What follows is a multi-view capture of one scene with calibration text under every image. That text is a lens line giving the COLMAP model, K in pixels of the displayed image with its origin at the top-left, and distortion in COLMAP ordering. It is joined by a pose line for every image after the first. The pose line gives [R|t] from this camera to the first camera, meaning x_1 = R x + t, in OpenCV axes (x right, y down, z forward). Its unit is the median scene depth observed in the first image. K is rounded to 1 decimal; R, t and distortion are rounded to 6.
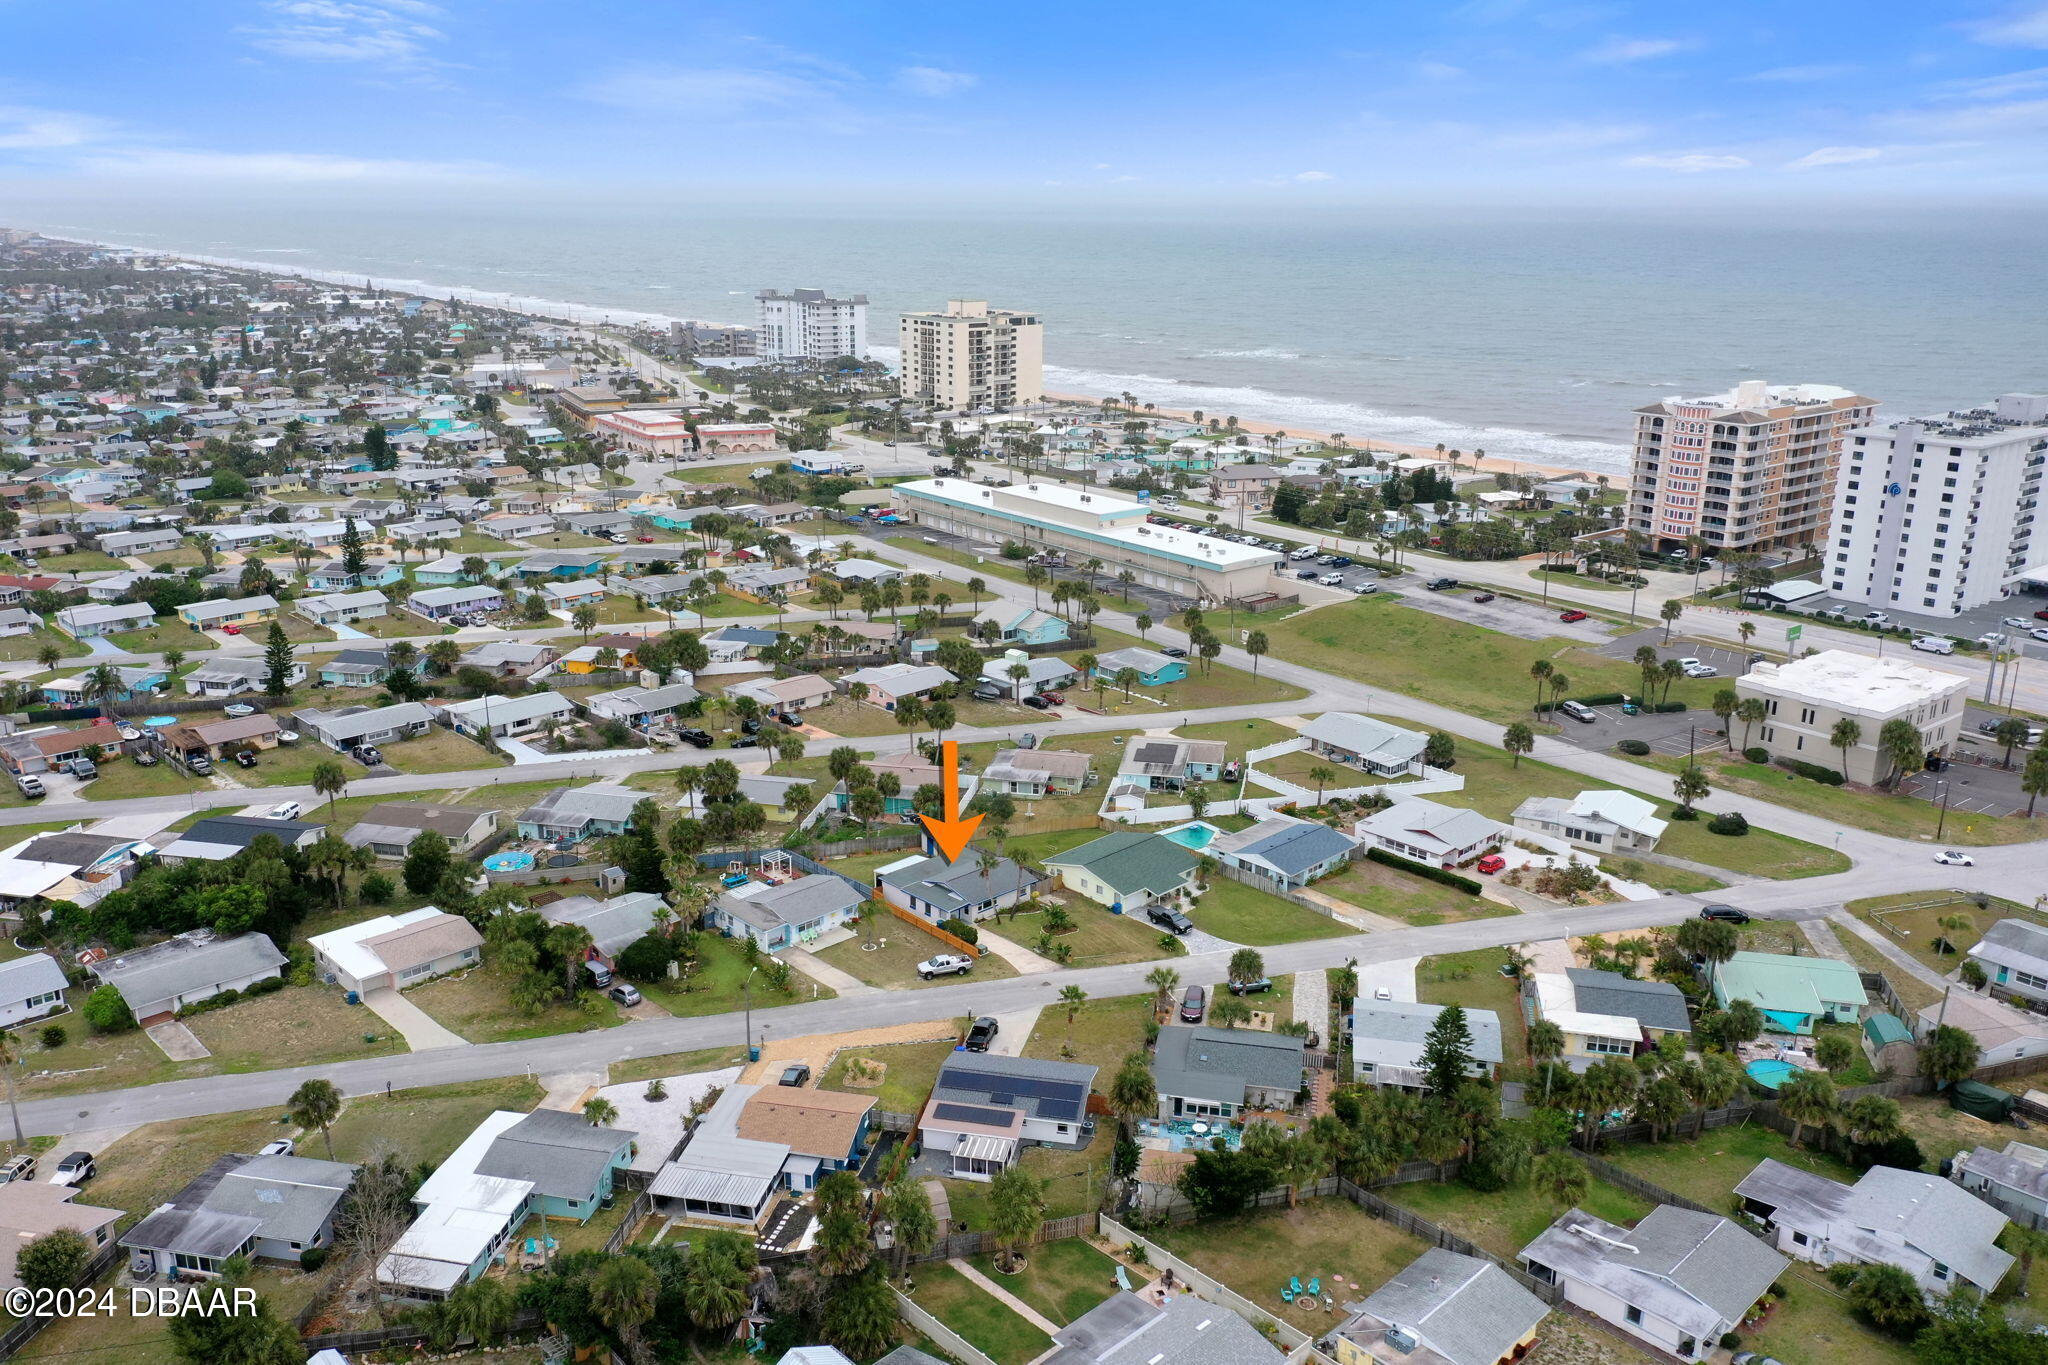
lens RADIAL K [[1616.1, 0, 1005.5], [0, 1616.1, 705.7], [0, 0, 1]] dist [0.010856, -0.002830]
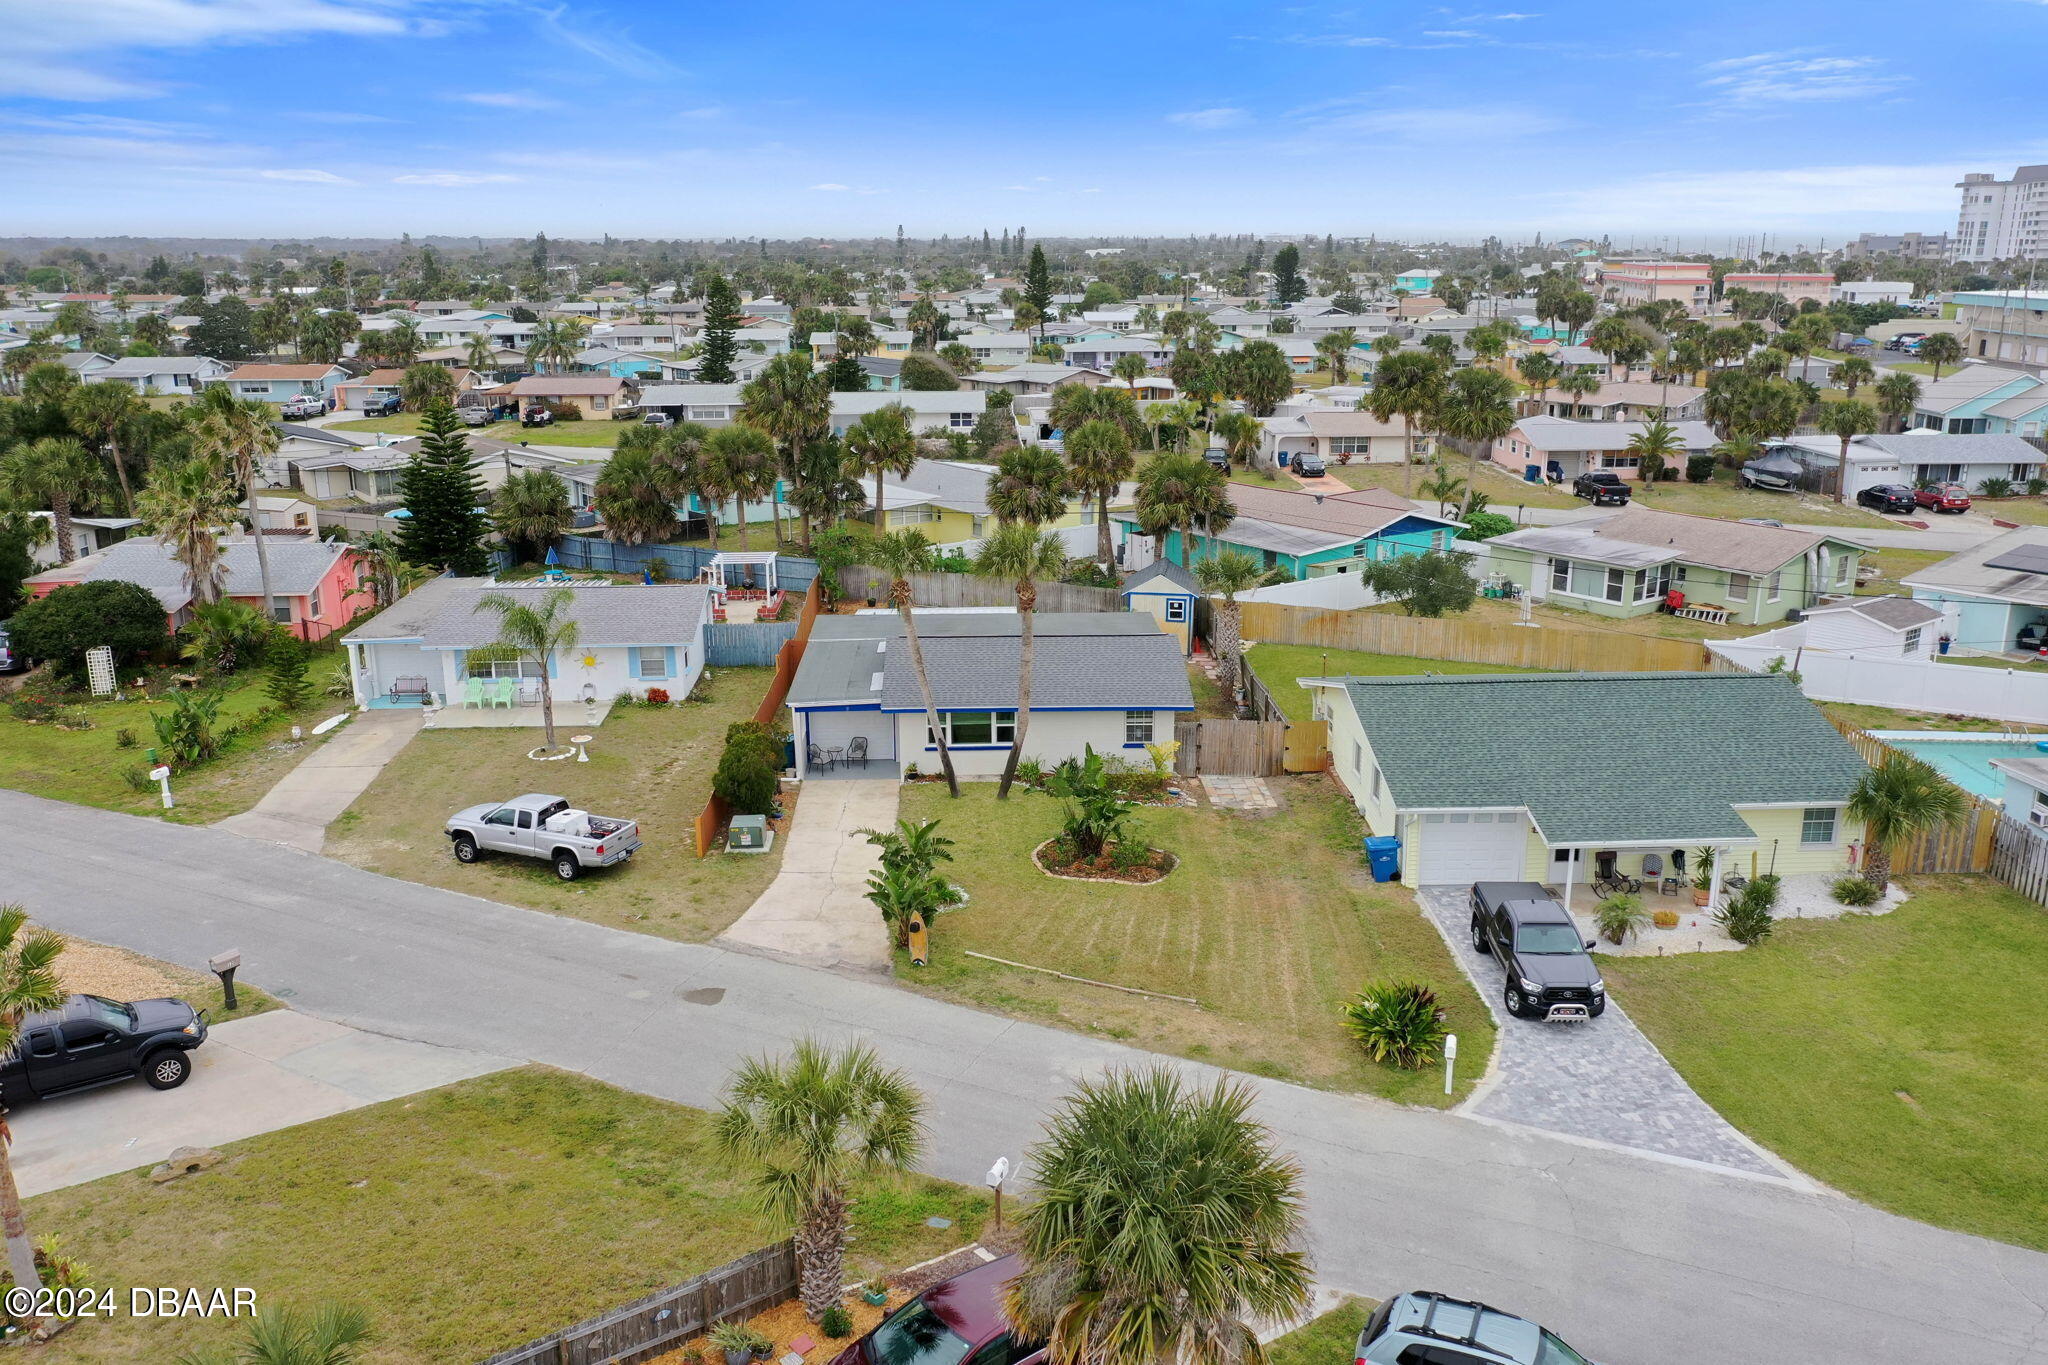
lens RADIAL K [[1616.1, 0, 1005.5], [0, 1616.1, 705.7], [0, 0, 1]] dist [0.010856, -0.002830]
pose [[0.739060, 0.176938, -0.649987, 0.111720], [-0.193077, 0.980045, 0.047250, 0.062470], [0.645377, 0.090577, 0.758475, 0.473167]]
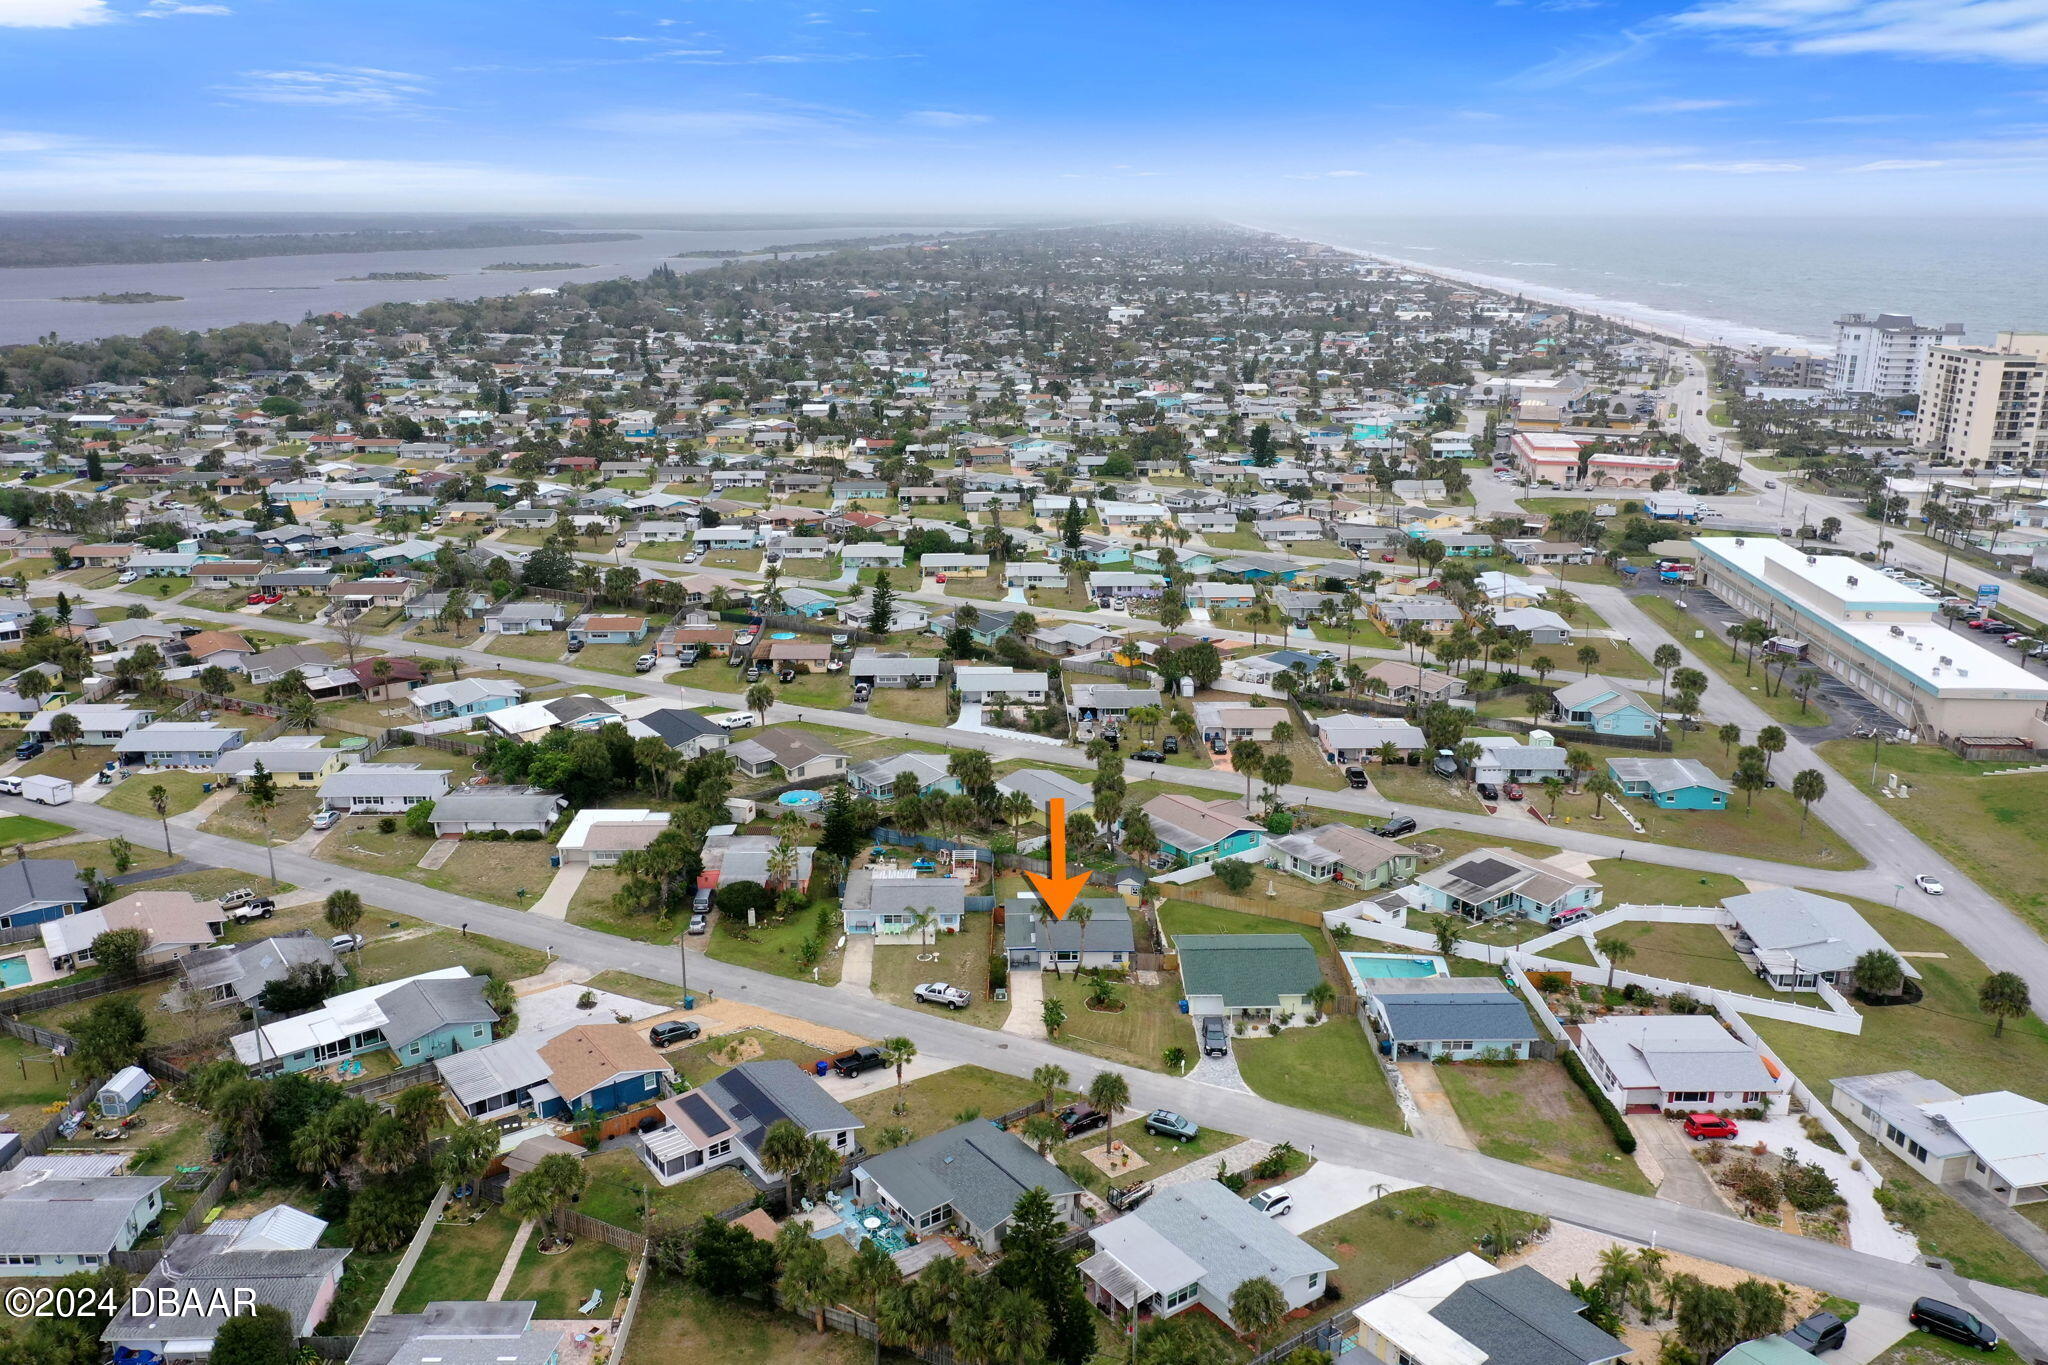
lens RADIAL K [[1616.1, 0, 1005.5], [0, 1616.1, 705.7], [0, 0, 1]] dist [0.010856, -0.002830]
pose [[0.729412, 0.196060, -0.655377, 0.329610], [-0.202531, 0.976991, 0.066863, -0.044187], [0.653406, 0.083964, 0.752337, 0.163138]]
